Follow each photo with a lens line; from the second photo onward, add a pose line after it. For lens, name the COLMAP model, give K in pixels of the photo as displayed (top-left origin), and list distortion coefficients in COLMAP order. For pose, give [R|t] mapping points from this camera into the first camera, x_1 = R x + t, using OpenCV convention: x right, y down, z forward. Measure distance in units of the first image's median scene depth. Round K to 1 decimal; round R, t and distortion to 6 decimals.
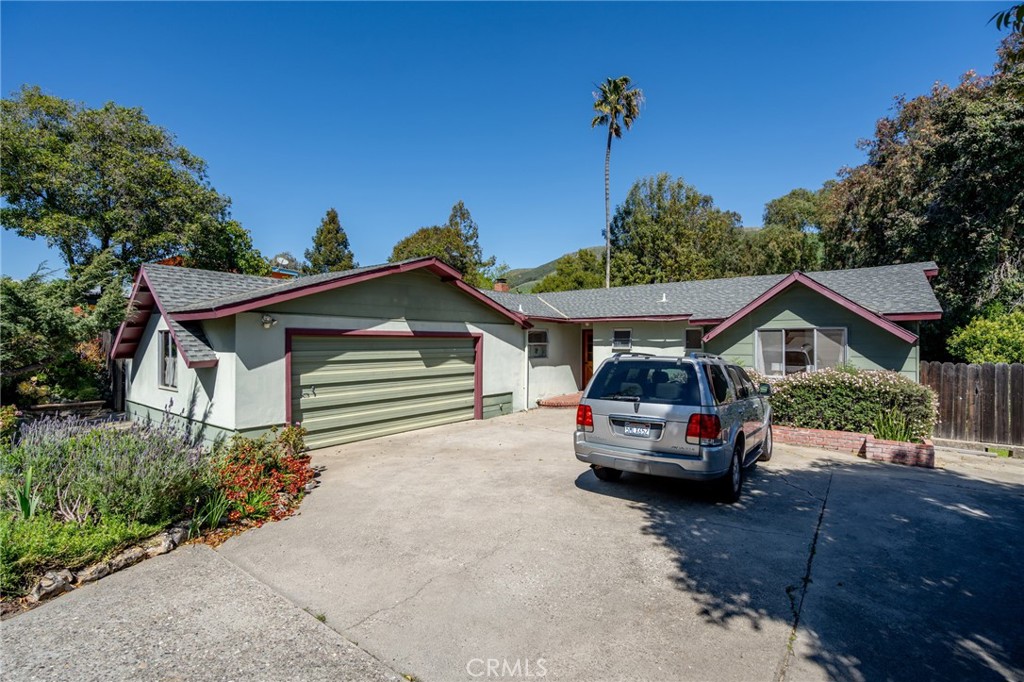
lens RADIAL K [[456.2, 0, 507.4], [0, 456.2, 339.5], [0, 0, 1]] dist [-0.002264, 0.000633]
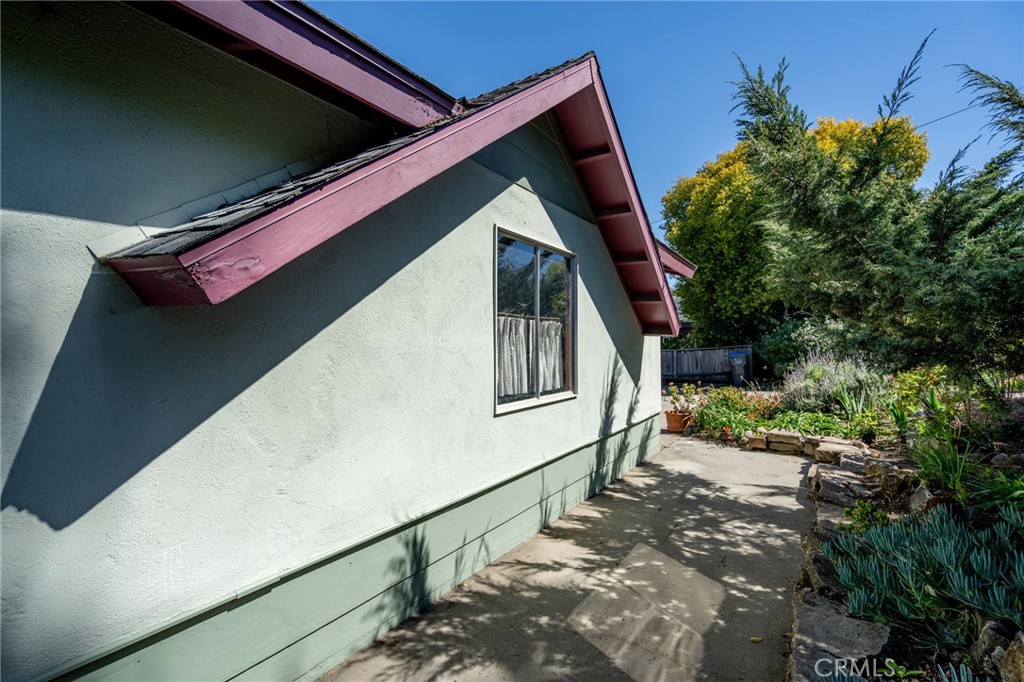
lens RADIAL K [[456.2, 0, 513.5], [0, 456.2, 335.7], [0, 0, 1]] dist [-0.002264, 0.000633]
pose [[-0.082839, 0.022254, 0.996314, -0.930070], [-0.001345, 0.999747, -0.022443, 0.053537], [-0.996562, -0.003199, -0.082788, 0.879201]]
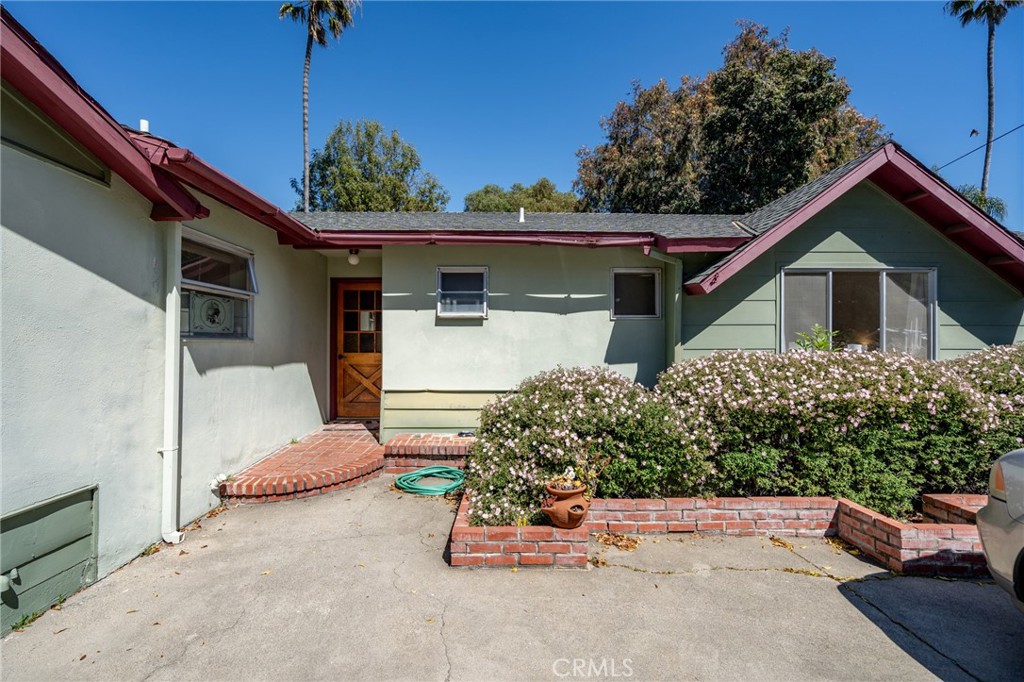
lens RADIAL K [[456.2, 0, 502.2], [0, 456.2, 342.8], [0, 0, 1]] dist [-0.002264, 0.000633]
pose [[0.772667, -0.000349, 0.634811, 0.026625], [-0.003209, 0.999985, 0.004456, 0.051876], [-0.634803, -0.005481, 0.772655, 0.826929]]
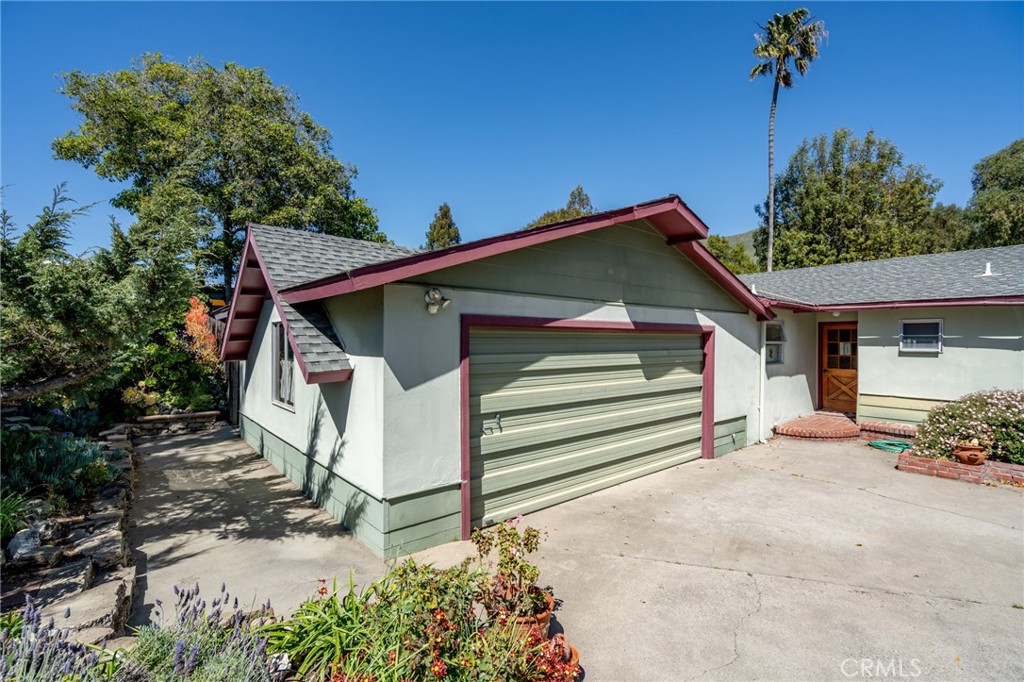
lens RADIAL K [[456.2, 0, 509.8], [0, 456.2, 339.8], [0, 0, 1]] dist [-0.002264, 0.000633]
pose [[0.978995, 0.001928, -0.203876, -0.222993], [-0.001006, 0.999989, 0.004626, 0.002985], [0.203882, -0.004324, 0.978986, 0.328026]]
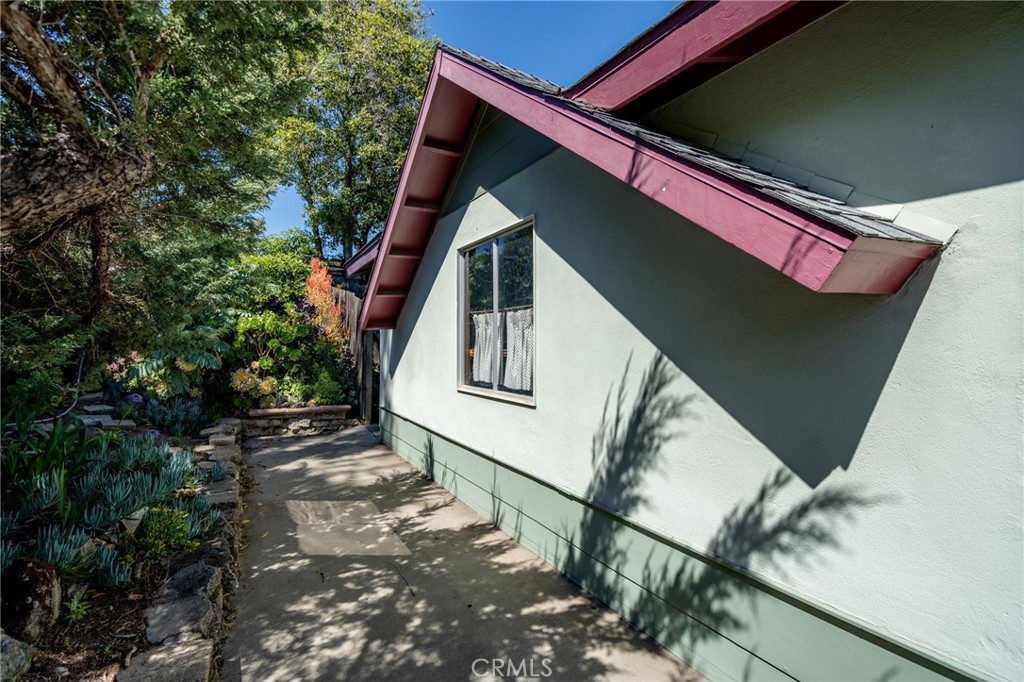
lens RADIAL K [[456.2, 0, 508.3], [0, 456.2, 342.2], [0, 0, 1]] dist [-0.002264, 0.000633]
pose [[0.929952, -0.000238, -0.367680, -0.499946], [0.000438, 1.000000, 0.000460, 0.054928], [0.367680, -0.000589, 0.929952, 0.553501]]
